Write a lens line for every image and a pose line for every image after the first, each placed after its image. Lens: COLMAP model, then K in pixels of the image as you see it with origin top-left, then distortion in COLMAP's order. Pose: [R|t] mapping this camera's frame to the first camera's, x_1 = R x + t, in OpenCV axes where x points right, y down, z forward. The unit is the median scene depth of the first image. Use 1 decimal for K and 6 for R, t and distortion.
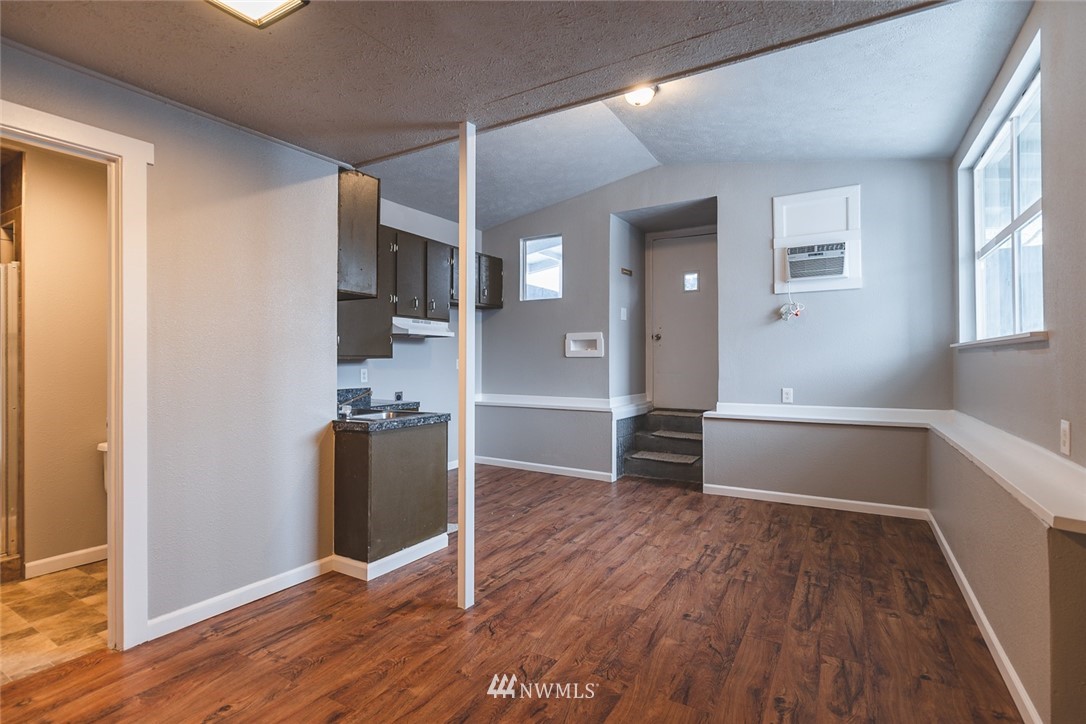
lens RADIAL K [[531.3, 0, 539.7], [0, 531.3, 360.4], [0, 0, 1]] dist [-0.013051, 0.000519]
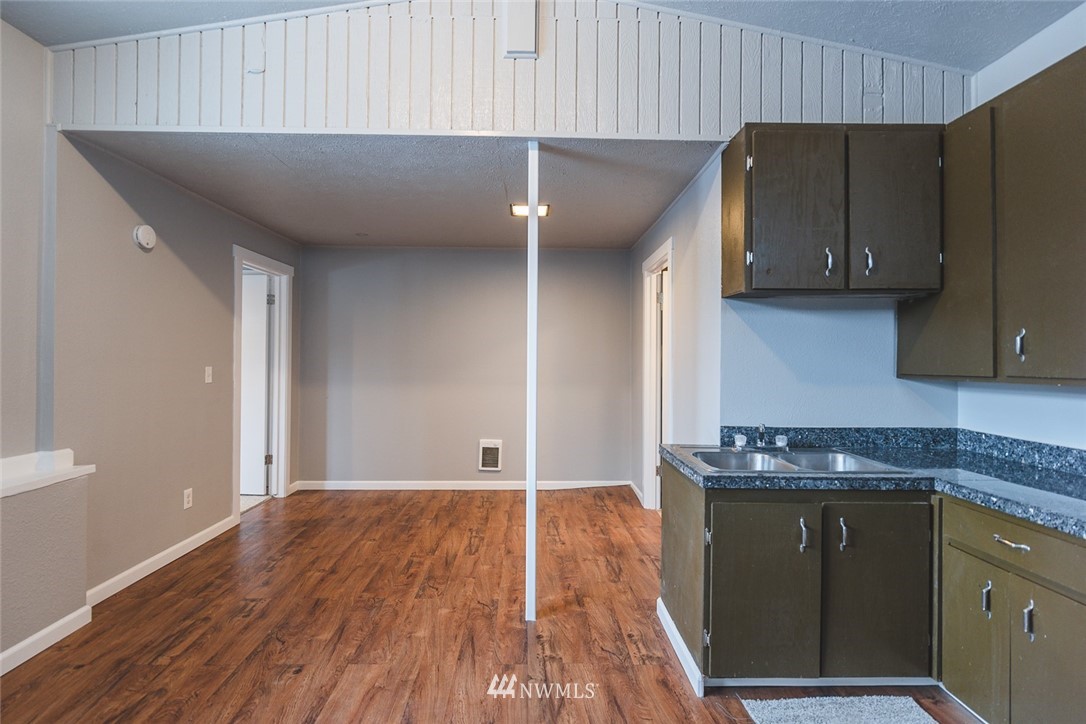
lens RADIAL K [[531.3, 0, 539.7], [0, 531.3, 360.4], [0, 0, 1]] dist [-0.013051, 0.000519]
pose [[-0.849737, -0.004055, -0.527191, 0.418197], [-0.008658, 0.999943, 0.006264, -0.039194], [0.527136, 0.009887, -0.849724, 2.032785]]
